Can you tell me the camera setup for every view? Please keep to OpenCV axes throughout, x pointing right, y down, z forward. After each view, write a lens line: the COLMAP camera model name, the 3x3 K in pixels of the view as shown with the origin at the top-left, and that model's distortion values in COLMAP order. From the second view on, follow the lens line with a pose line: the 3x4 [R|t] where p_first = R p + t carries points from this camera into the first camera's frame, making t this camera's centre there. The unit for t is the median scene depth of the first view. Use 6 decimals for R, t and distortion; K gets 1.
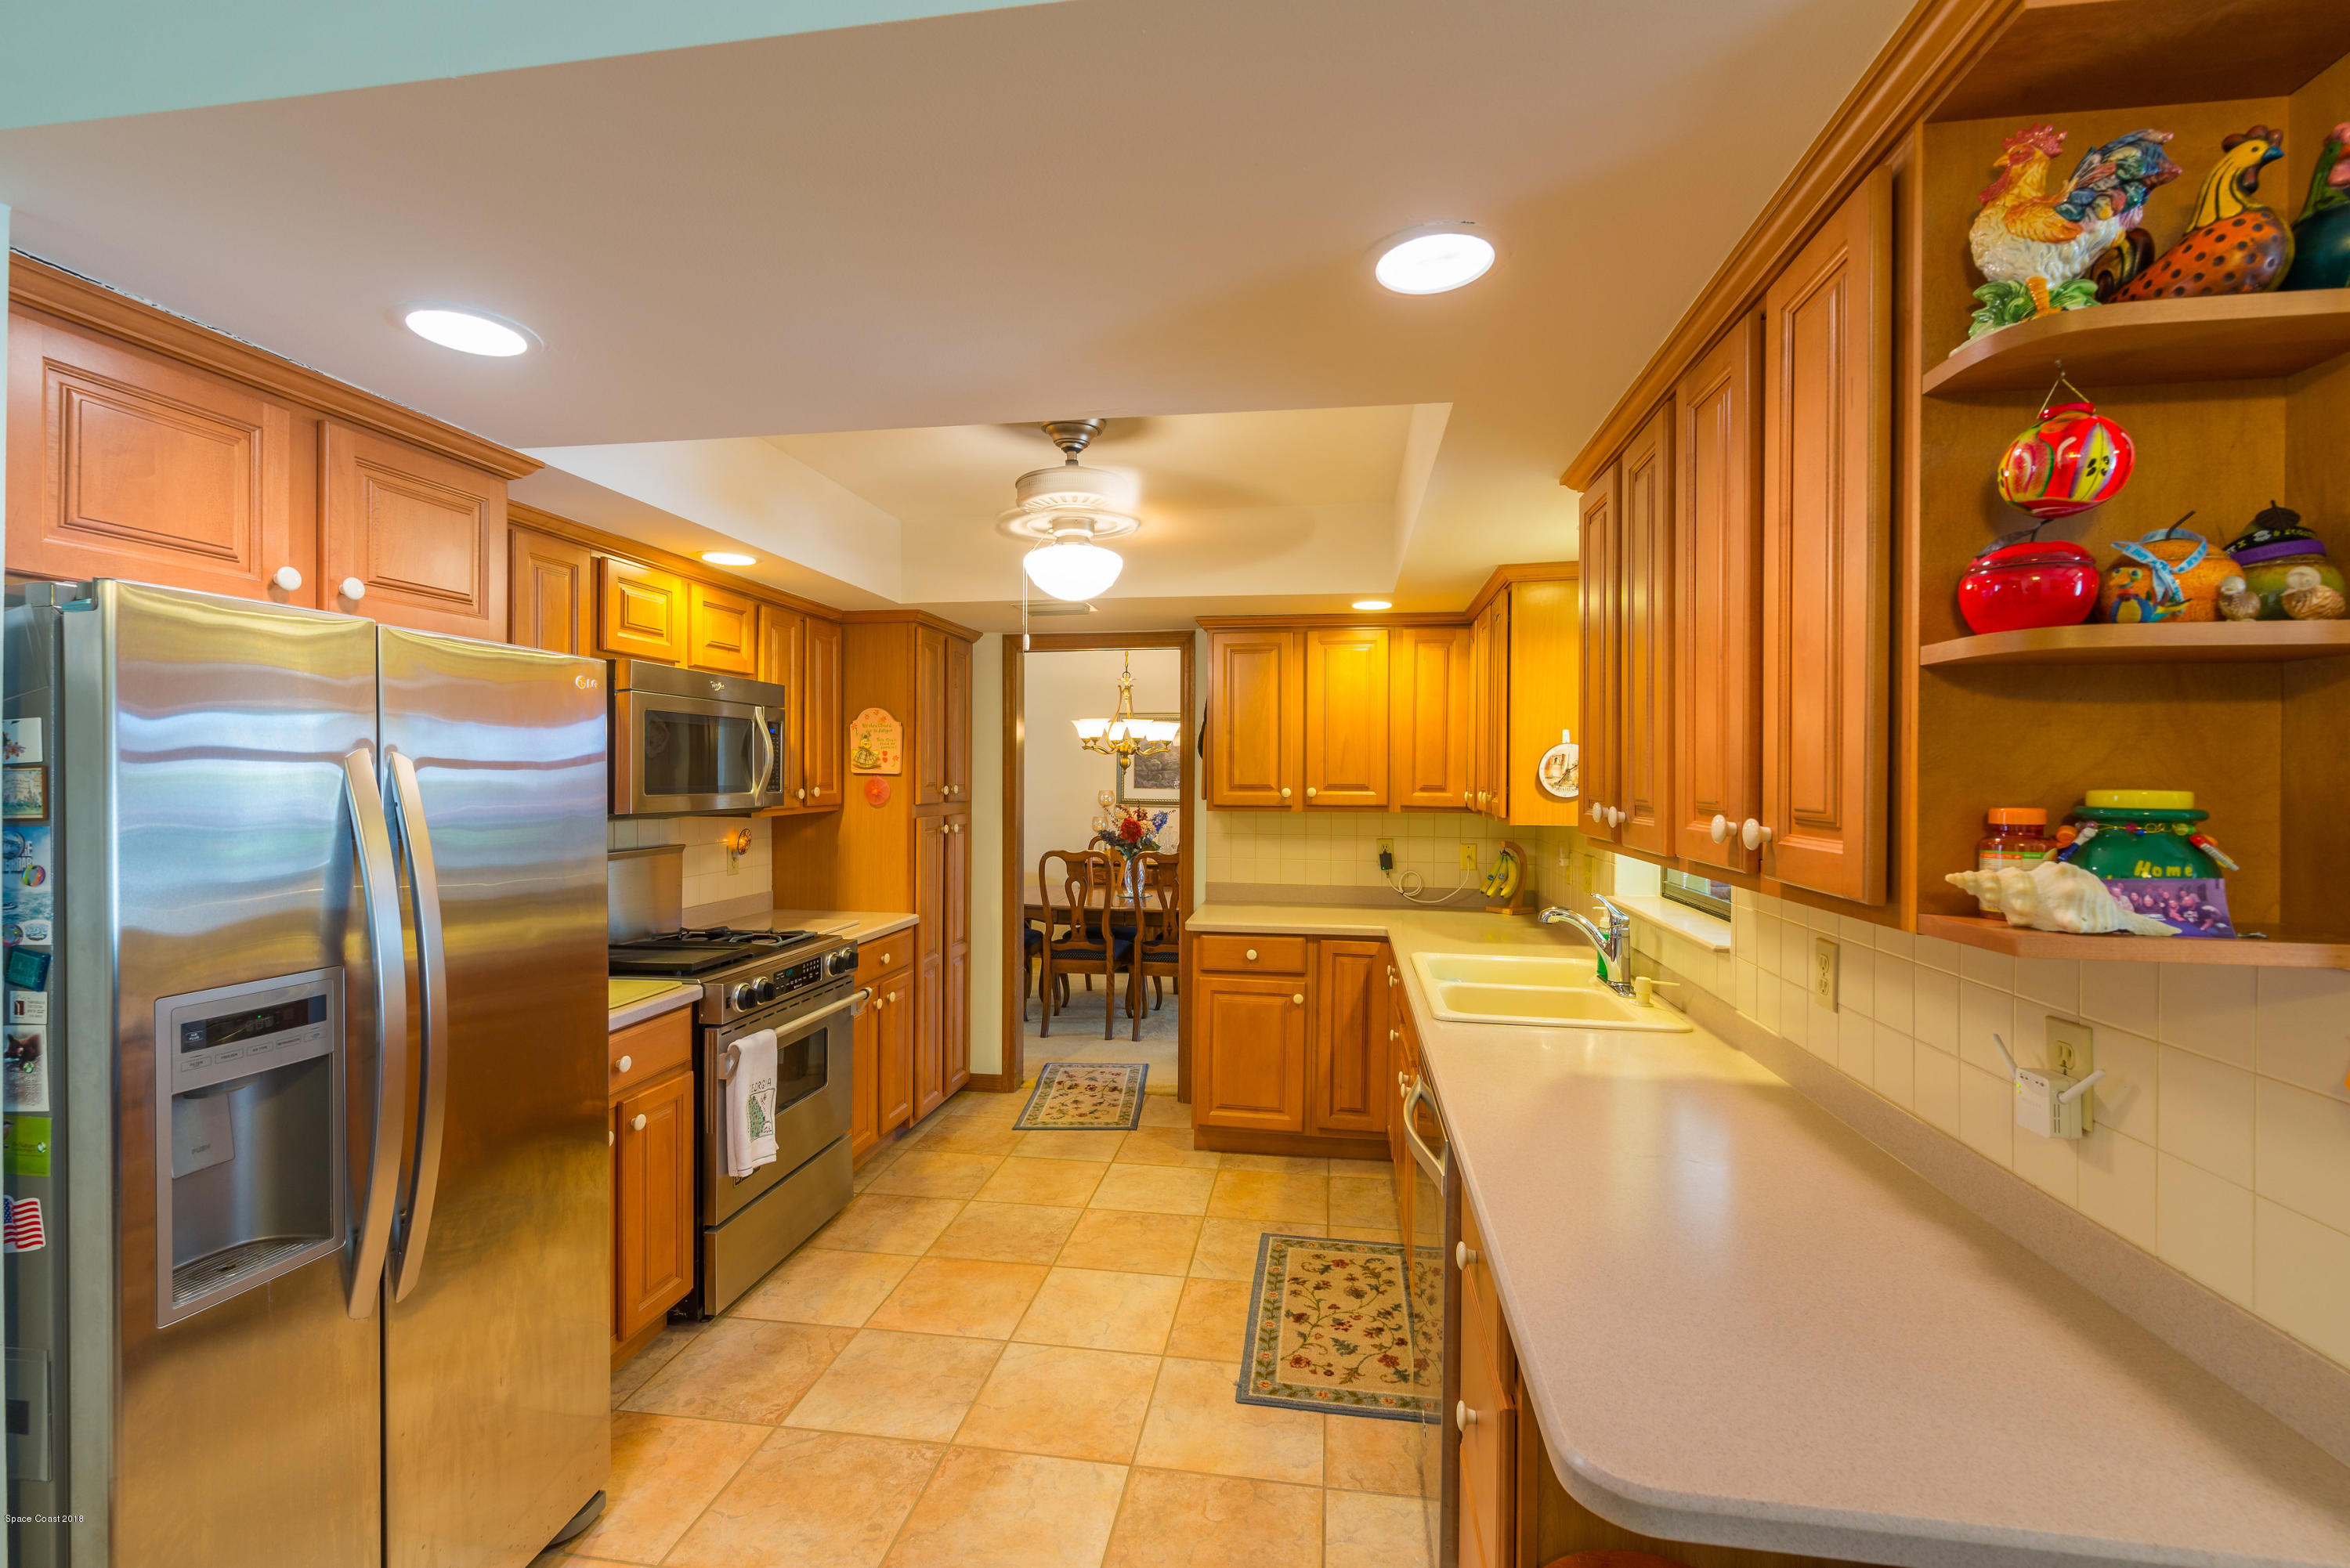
lens RADIAL K [[1027.4, 0, 1169.3], [0, 1027.4, 785.3], [0, 0, 1]] dist [0.001148, -0.001103]
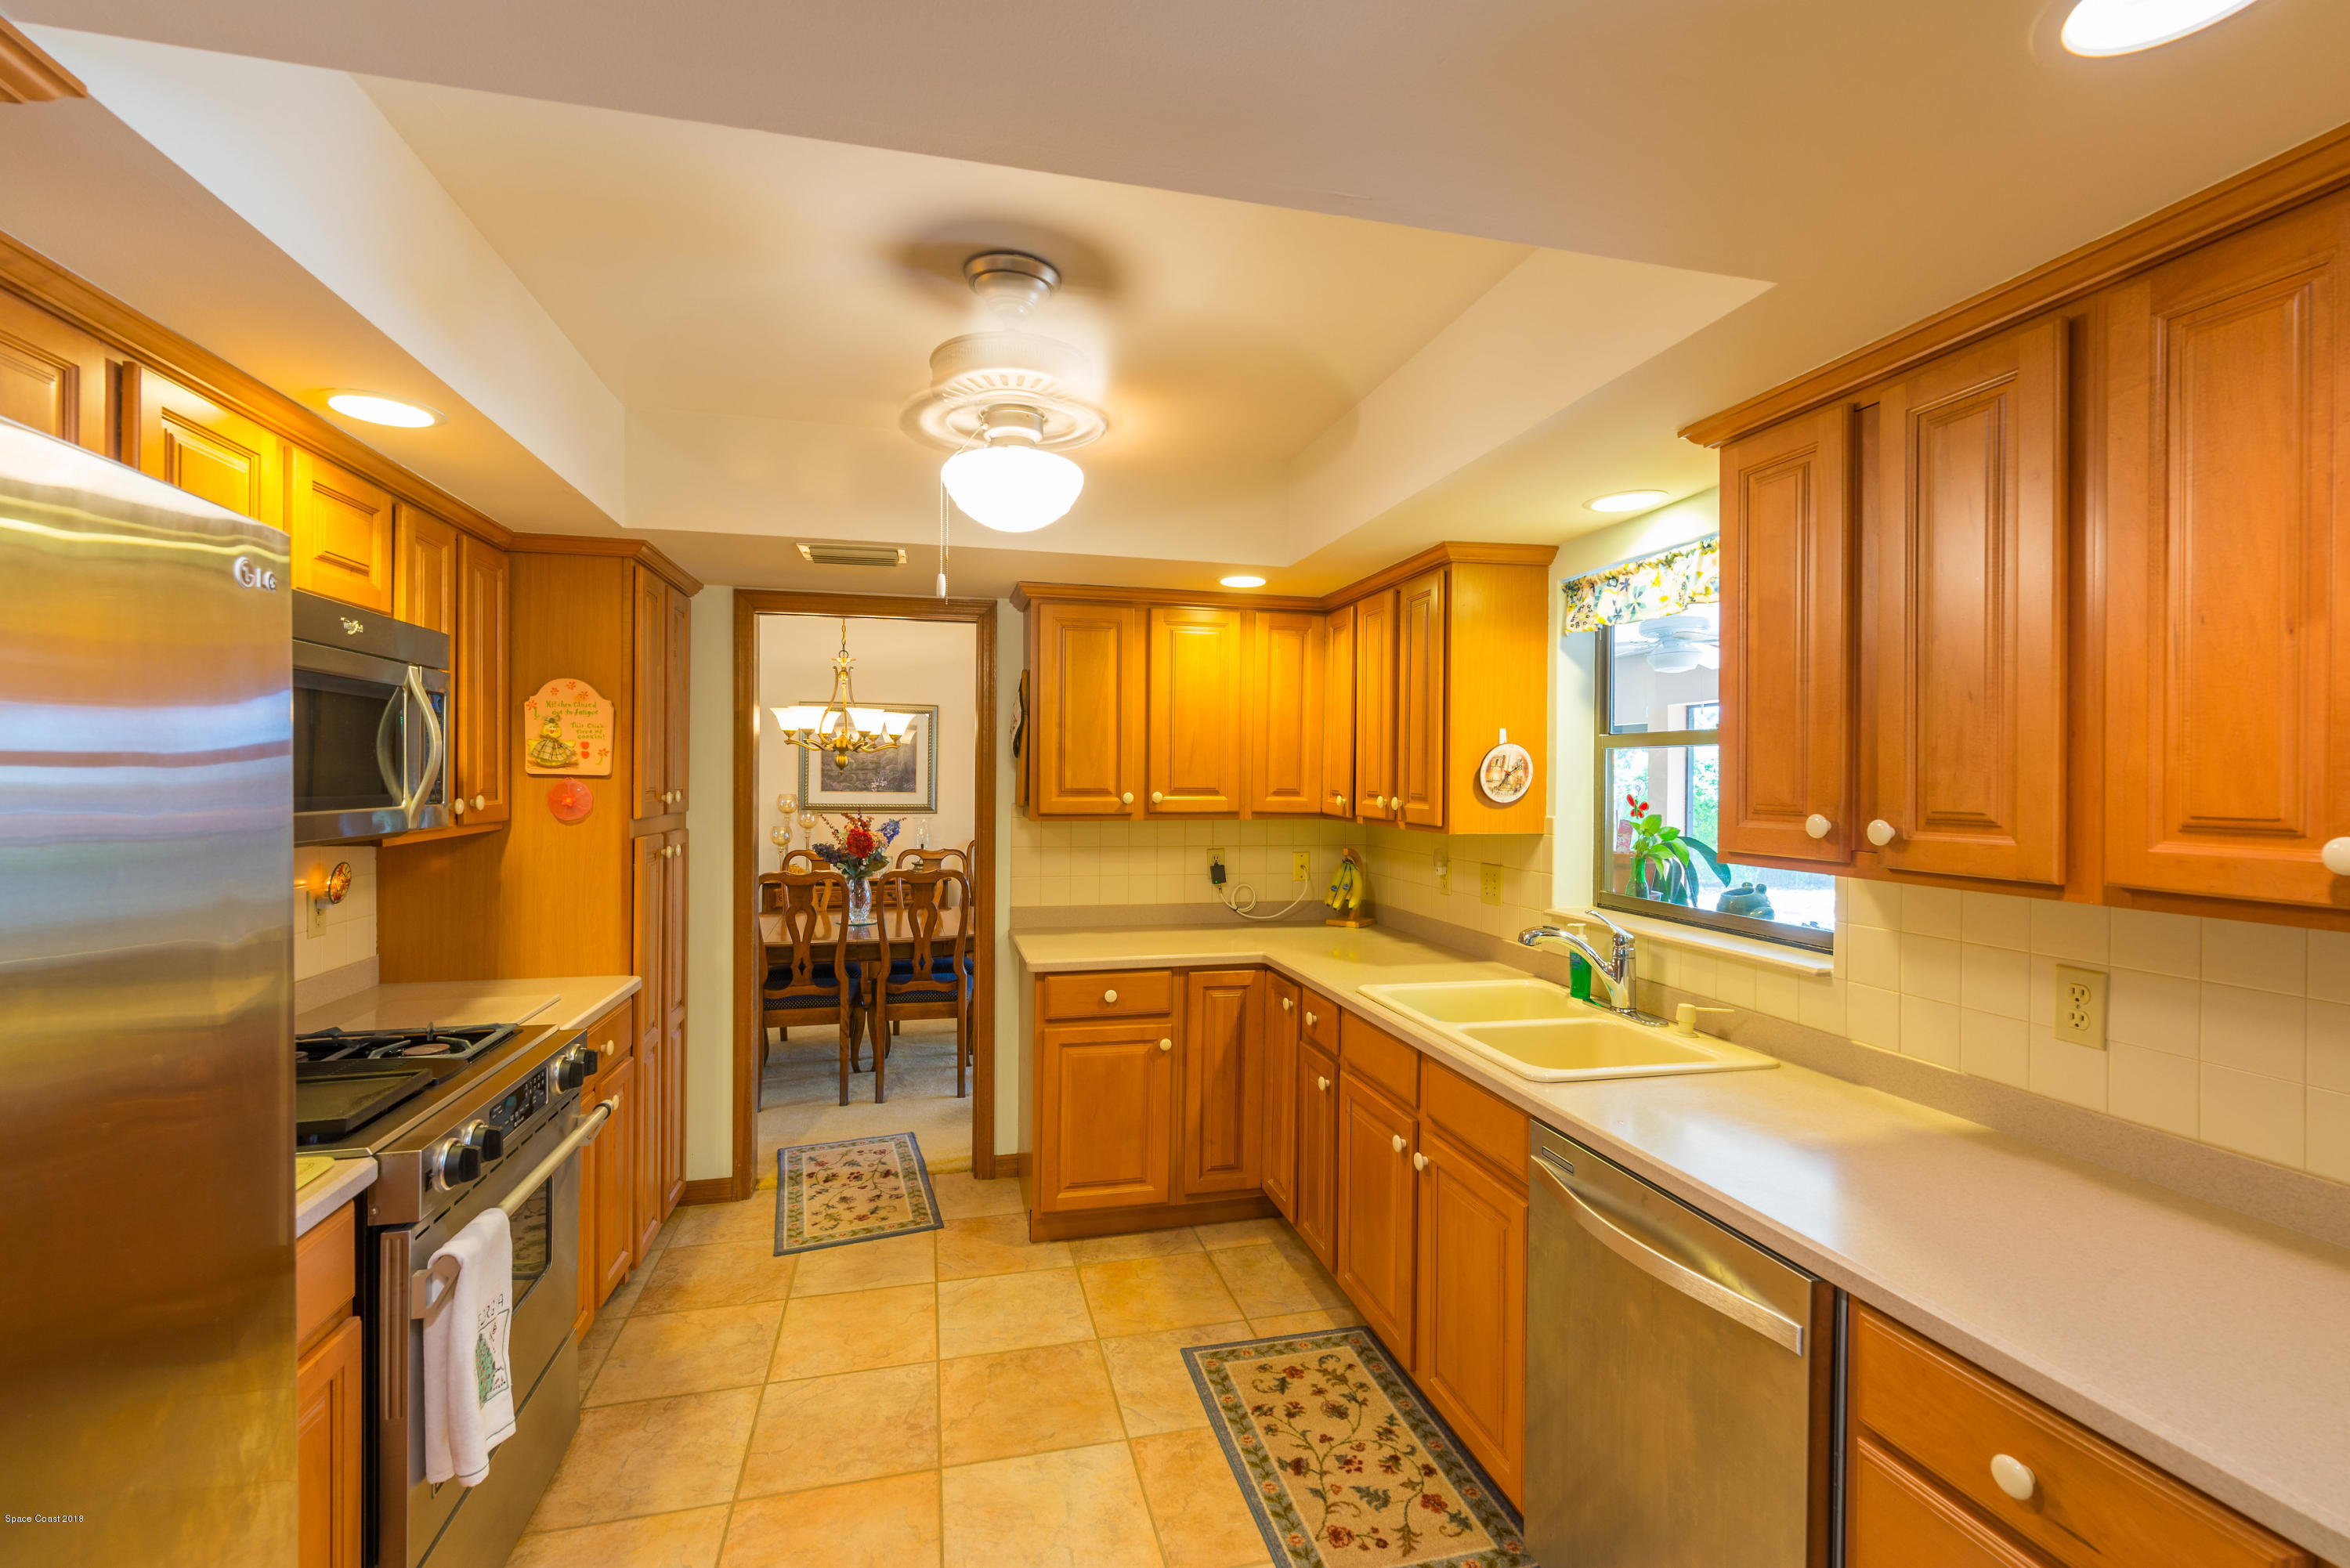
lens RADIAL K [[1027.4, 0, 1177.8], [0, 1027.4, 782.5], [0, 0, 1]] dist [0.001148, -0.001103]
pose [[0.919070, -0.001736, 0.394091, -0.195316], [0.002524, 0.999996, -0.001482, -0.004437], [-0.394087, 0.002357, 0.919070, 0.225789]]
